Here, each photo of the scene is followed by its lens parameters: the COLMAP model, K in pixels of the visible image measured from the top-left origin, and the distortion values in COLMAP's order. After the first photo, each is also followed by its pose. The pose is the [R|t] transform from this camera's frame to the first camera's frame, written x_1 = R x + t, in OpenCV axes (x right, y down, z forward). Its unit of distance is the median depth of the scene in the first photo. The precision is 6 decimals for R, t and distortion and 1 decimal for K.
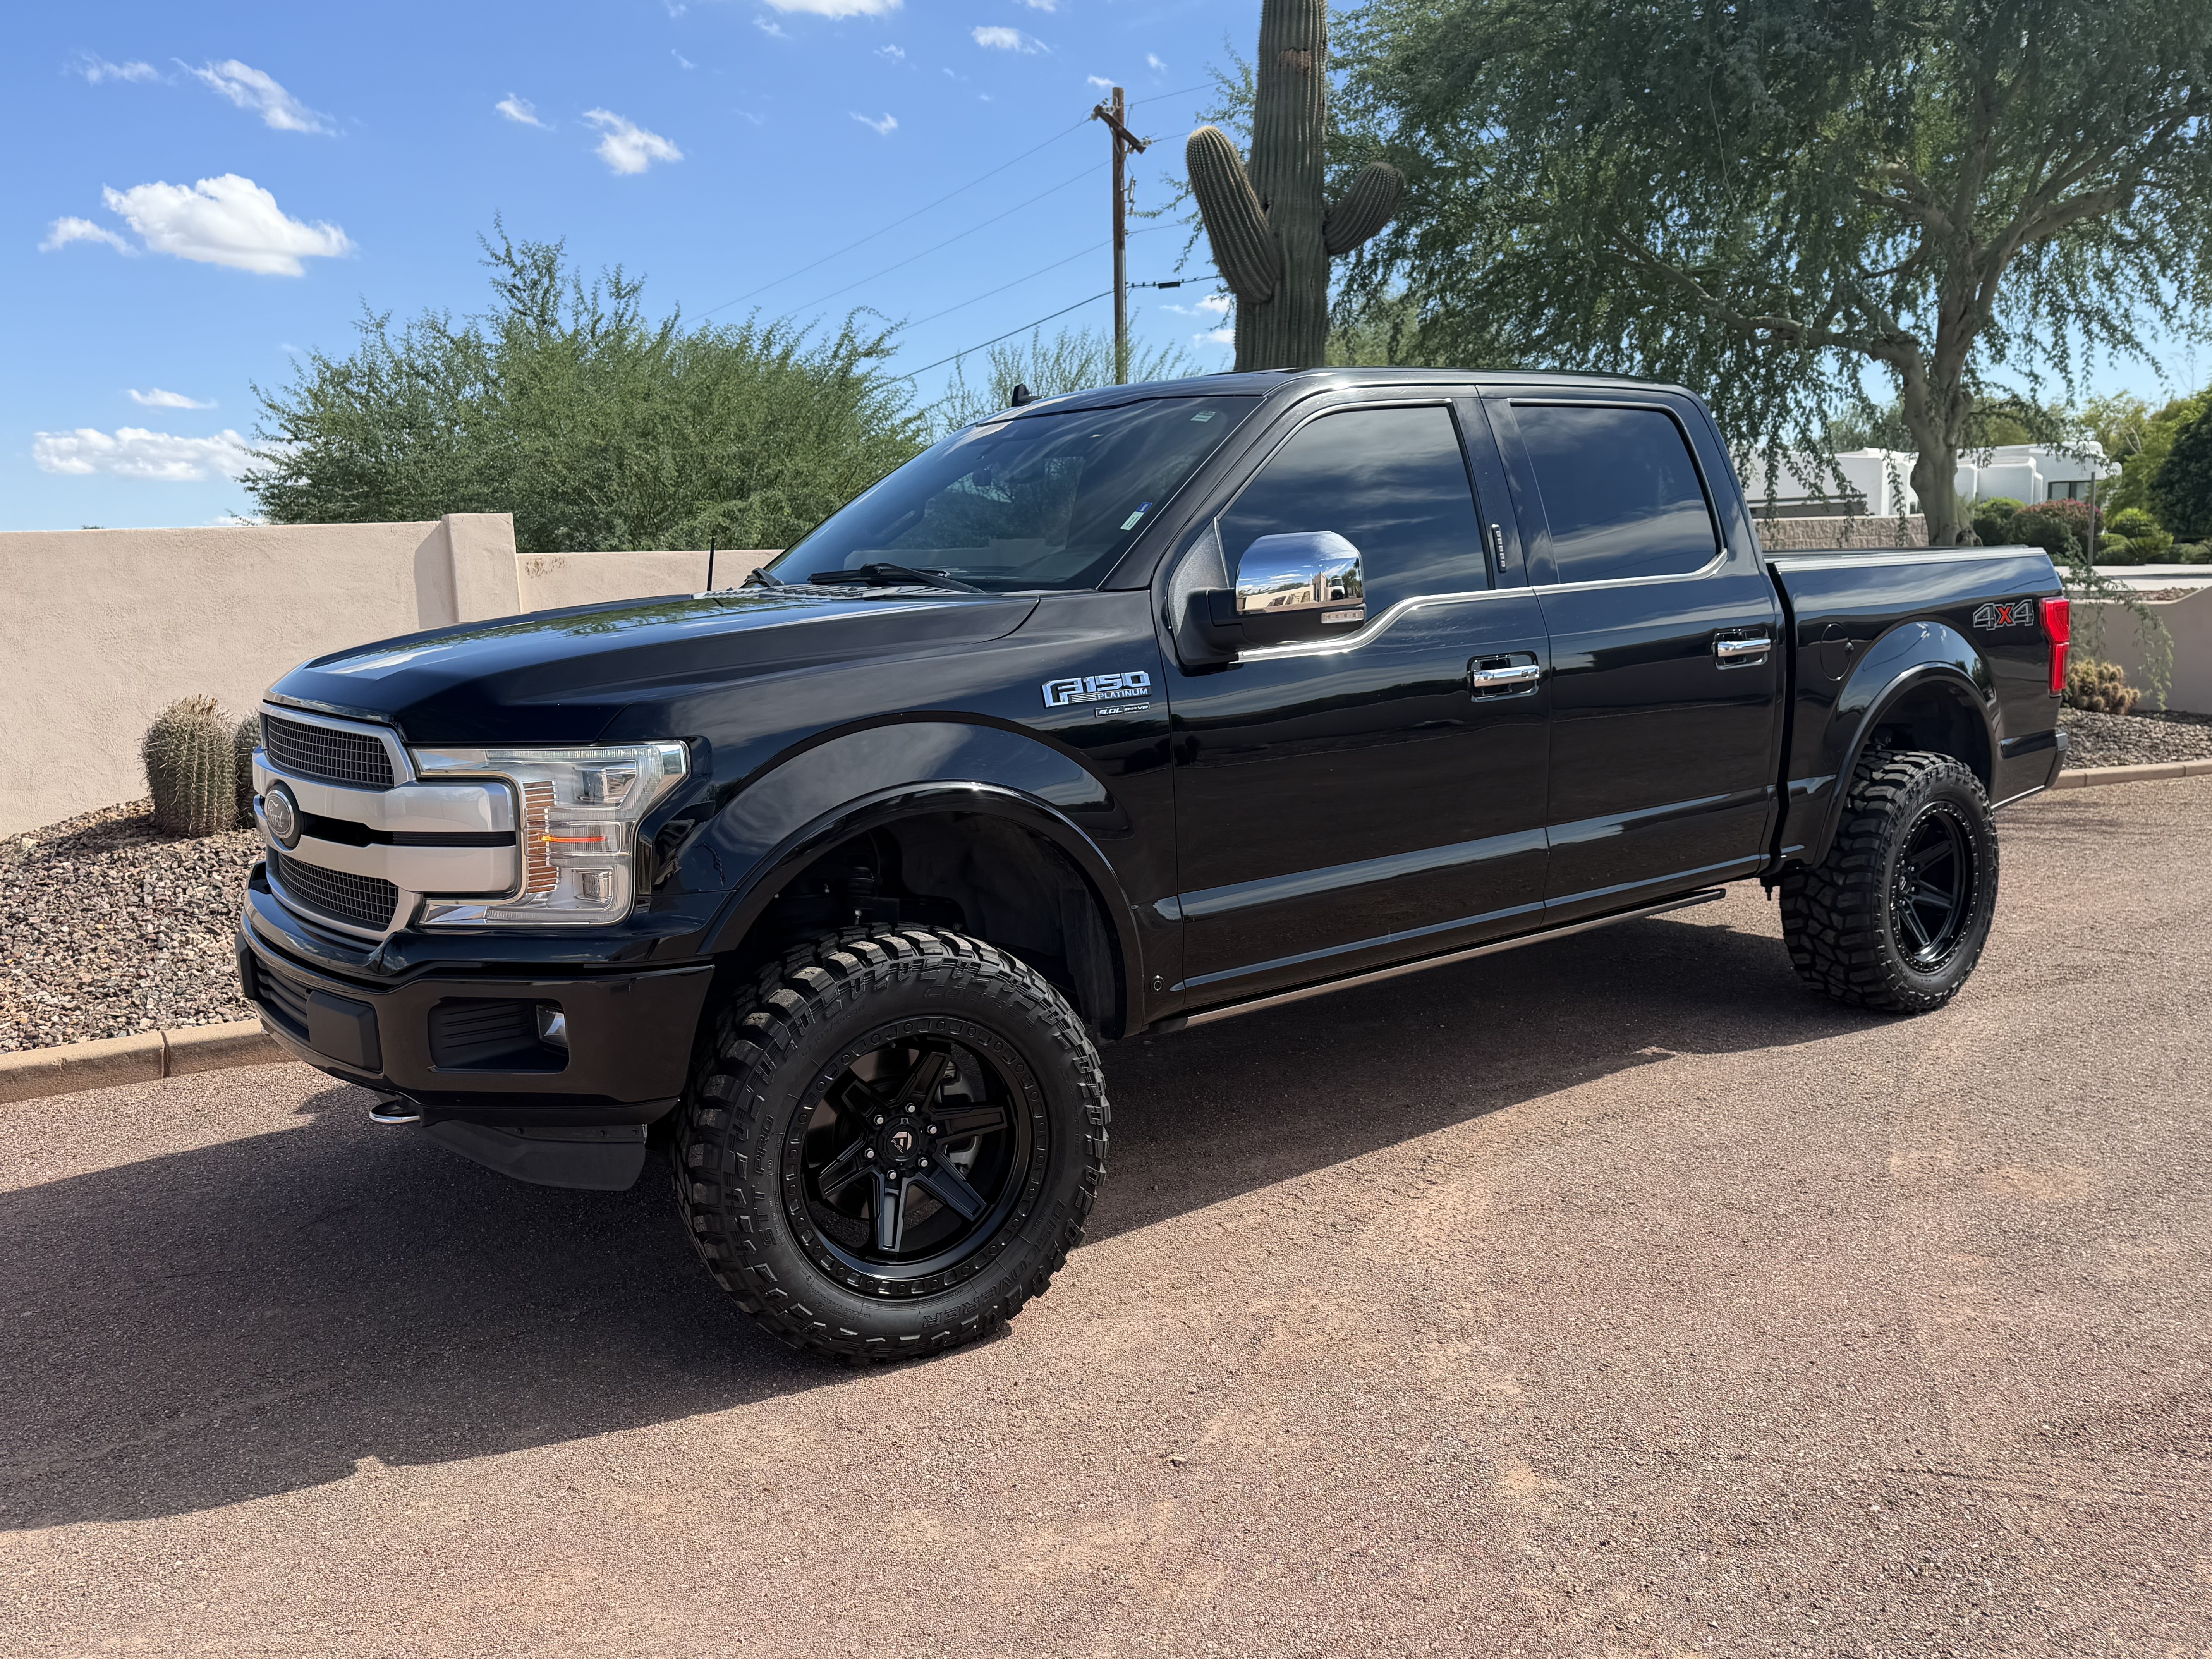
lens RADIAL K [[1771.3, 0, 1115.7], [0, 1771.3, 794.5], [0, 0, 1]] dist [0.077342, -0.109826]
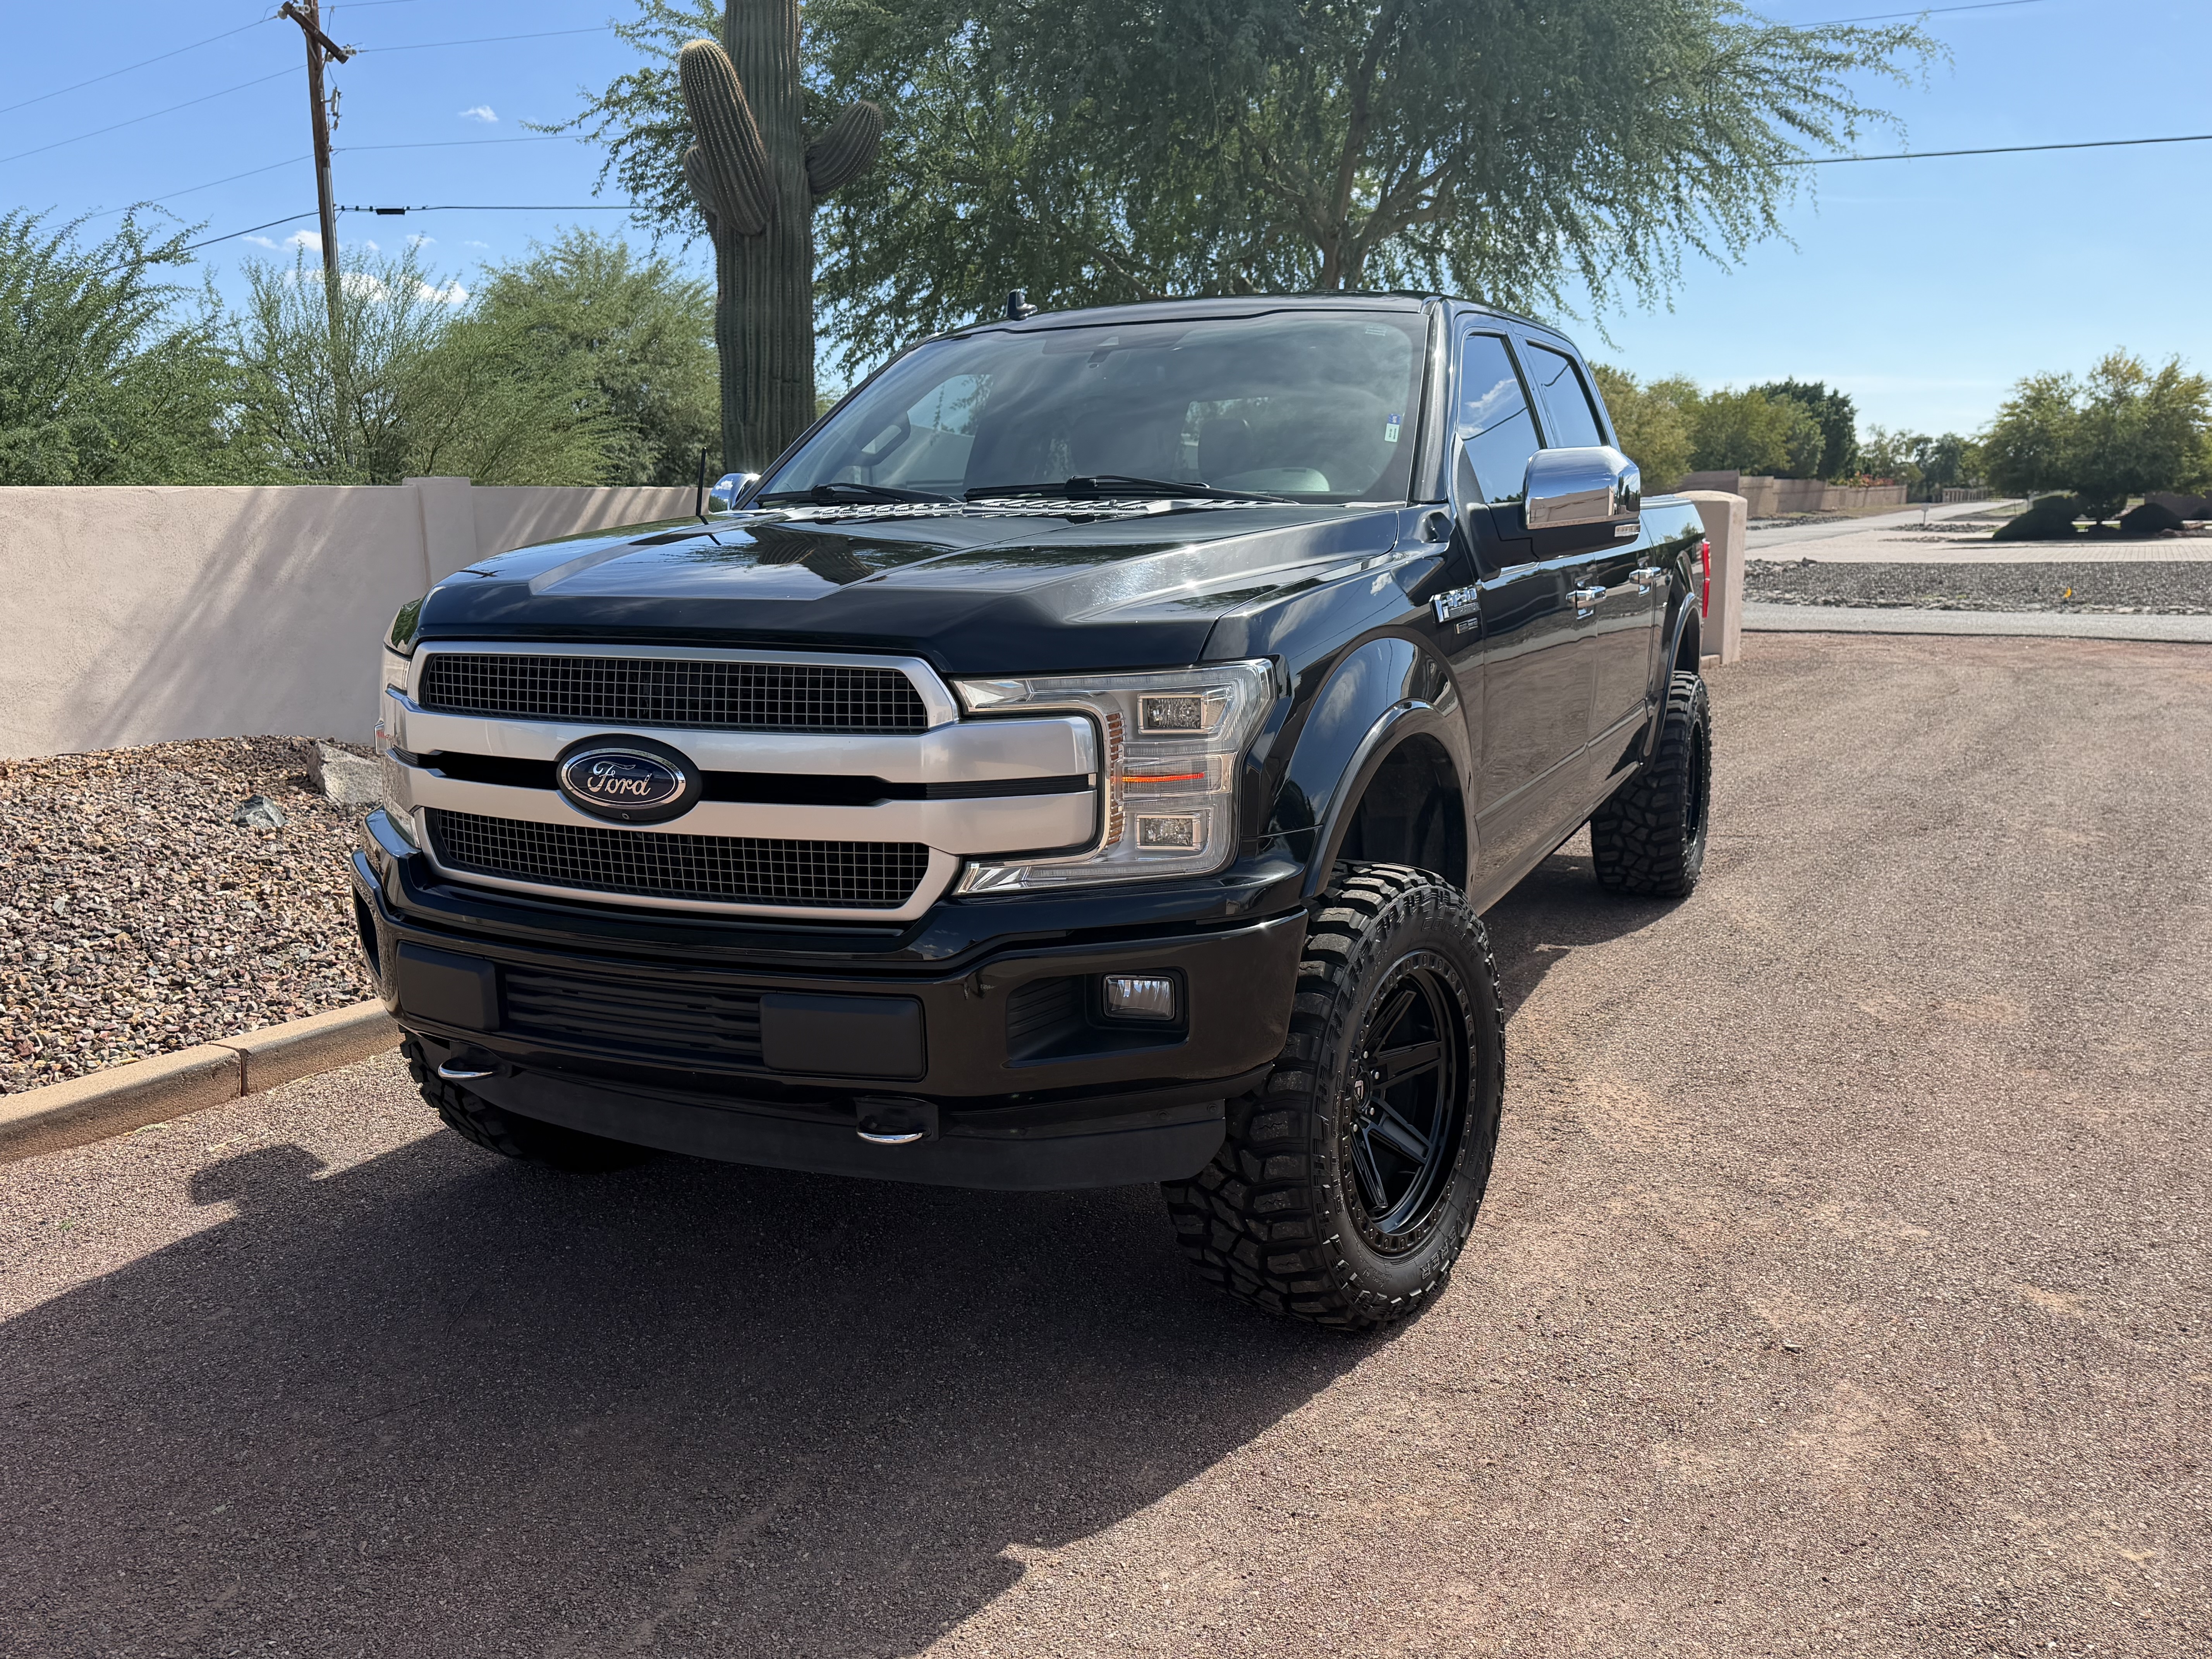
lens RADIAL K [[1780.9, 0, 1105.7], [0, 1780.9, 789.2], [0, 0, 1]] dist [0.059352, -0.101127]
pose [[0.889289, -0.058244, 0.453622, -0.649117], [0.052154, 0.998302, 0.025936, 0.006263], [-0.454362, 0.000594, 0.890817, 0.225622]]
